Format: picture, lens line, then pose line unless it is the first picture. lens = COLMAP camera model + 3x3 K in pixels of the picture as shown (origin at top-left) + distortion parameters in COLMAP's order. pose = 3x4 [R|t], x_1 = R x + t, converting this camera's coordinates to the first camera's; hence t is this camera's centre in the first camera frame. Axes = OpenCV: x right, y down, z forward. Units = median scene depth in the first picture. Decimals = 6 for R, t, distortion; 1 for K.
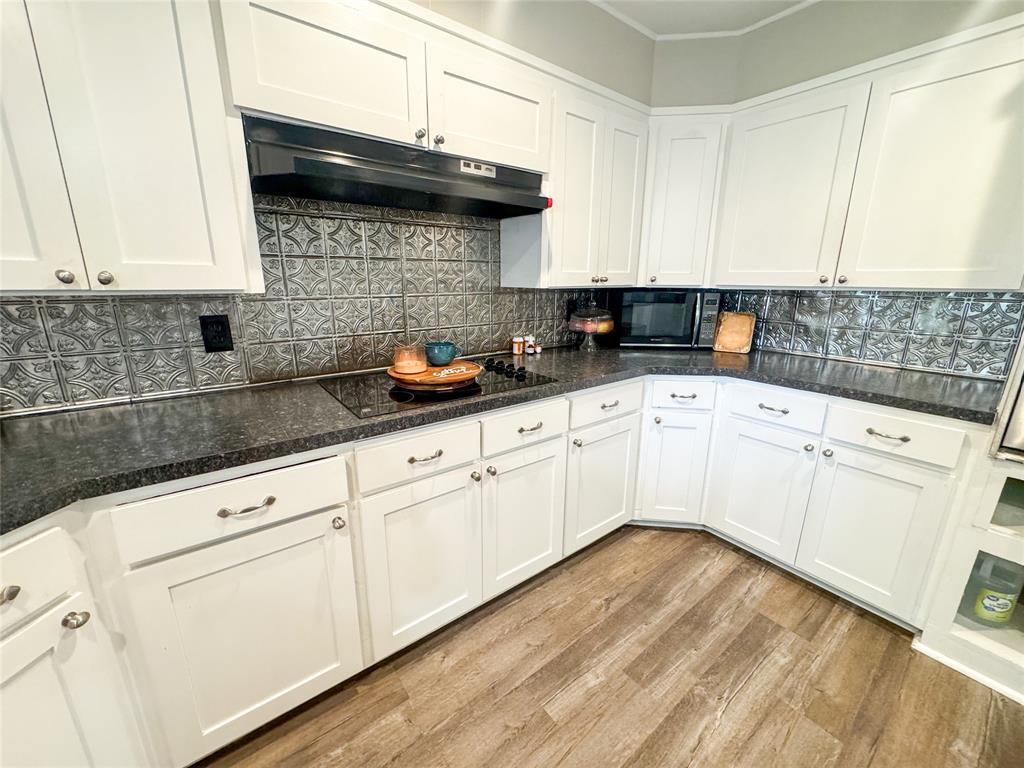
lens RADIAL K [[406.0, 0, 512.1], [0, 406.0, 381.2], [0, 0, 1]] dist [-0.003730, 0.000461]
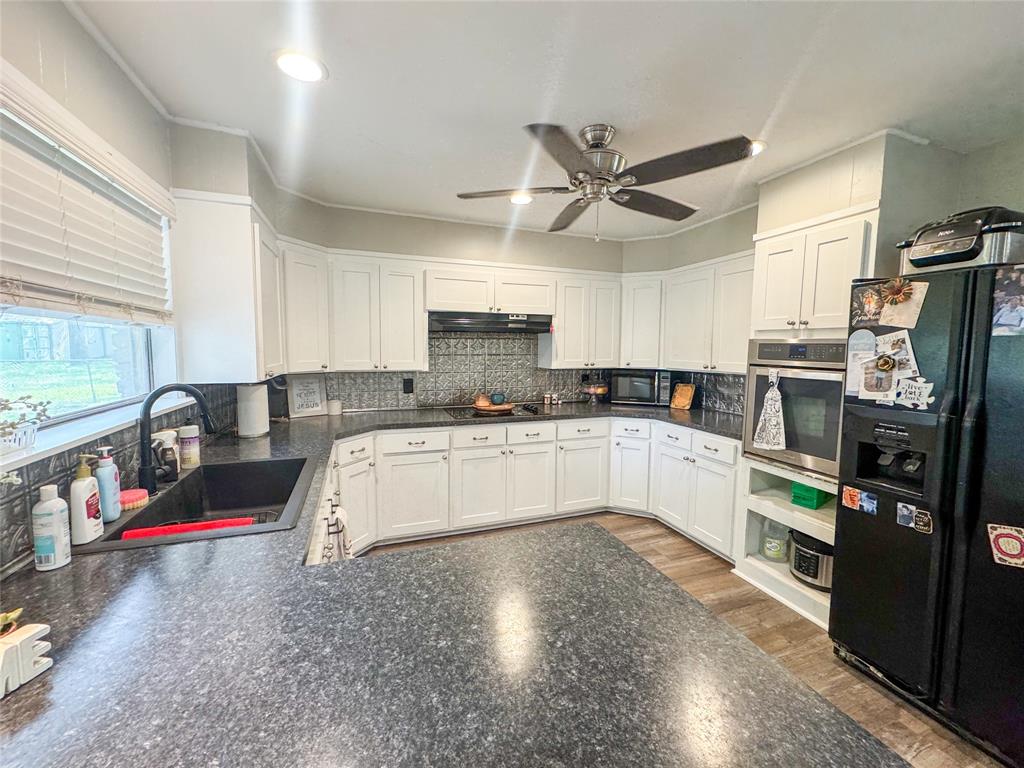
lens RADIAL K [[406.0, 0, 512.9], [0, 406.0, 380.4], [0, 0, 1]] dist [-0.003730, 0.000461]
pose [[0.955428, 0.023686, -0.294271, 0.561631], [-0.072887, 0.984845, -0.157375, 0.176913], [0.286084, 0.171809, 0.942676, -1.066912]]
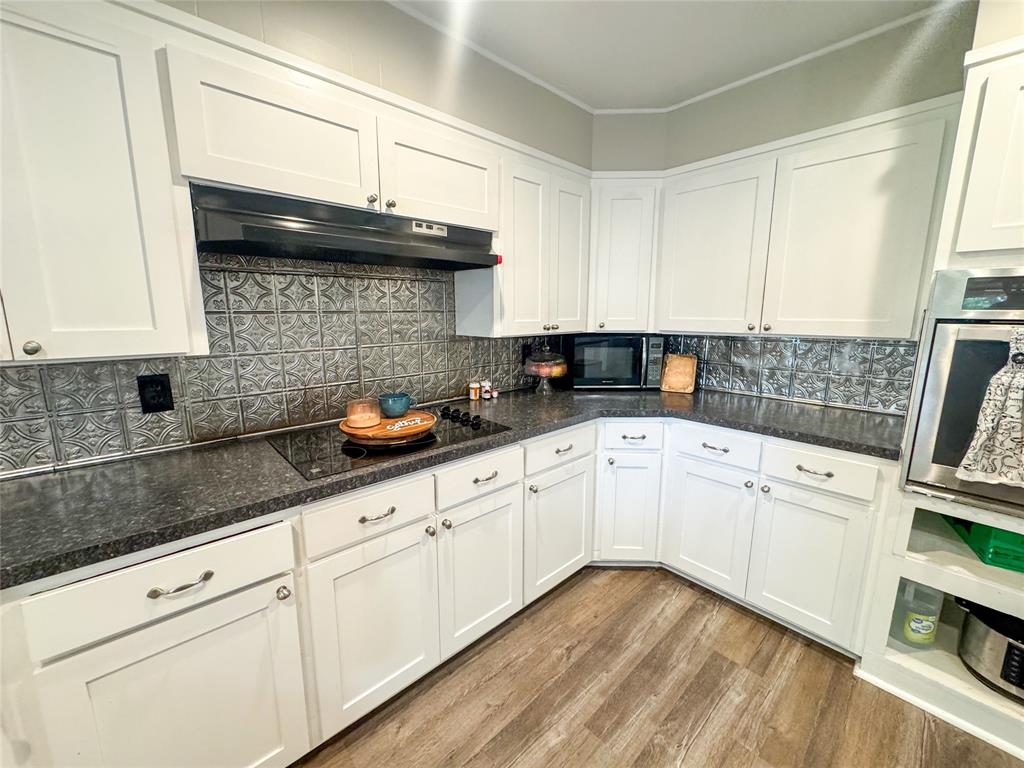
lens RADIAL K [[406.0, 0, 512.4], [0, 406.0, 381.2], [0, 0, 1]] dist [-0.003730, 0.000461]
pose [[0.995891, -0.021434, 0.087987, 0.027970], [0.028322, 0.996566, -0.077807, -0.043606], [-0.086017, 0.079979, 0.993078, -0.028009]]
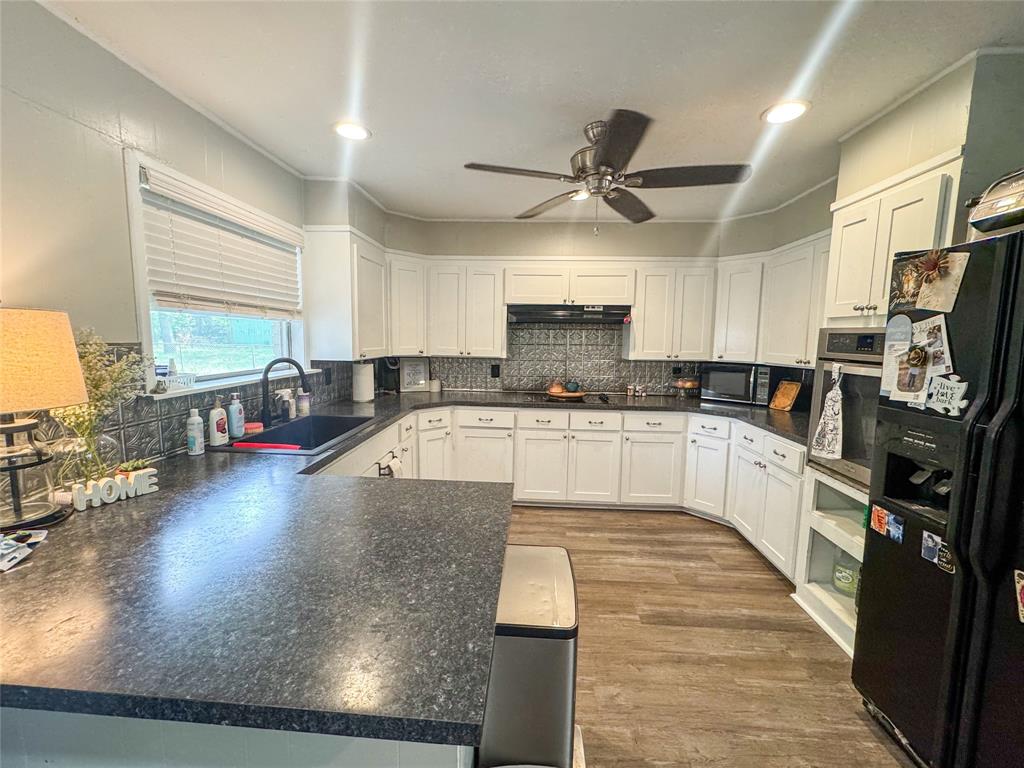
lens RADIAL K [[406.0, 0, 512.3], [0, 406.0, 380.0], [0, 0, 1]] dist [-0.003730, 0.000461]
pose [[0.757984, 0.071112, -0.648386, 1.097345], [-0.169600, 0.981336, -0.090638, 0.164469], [0.629839, 0.178668, 0.755897, -0.964999]]
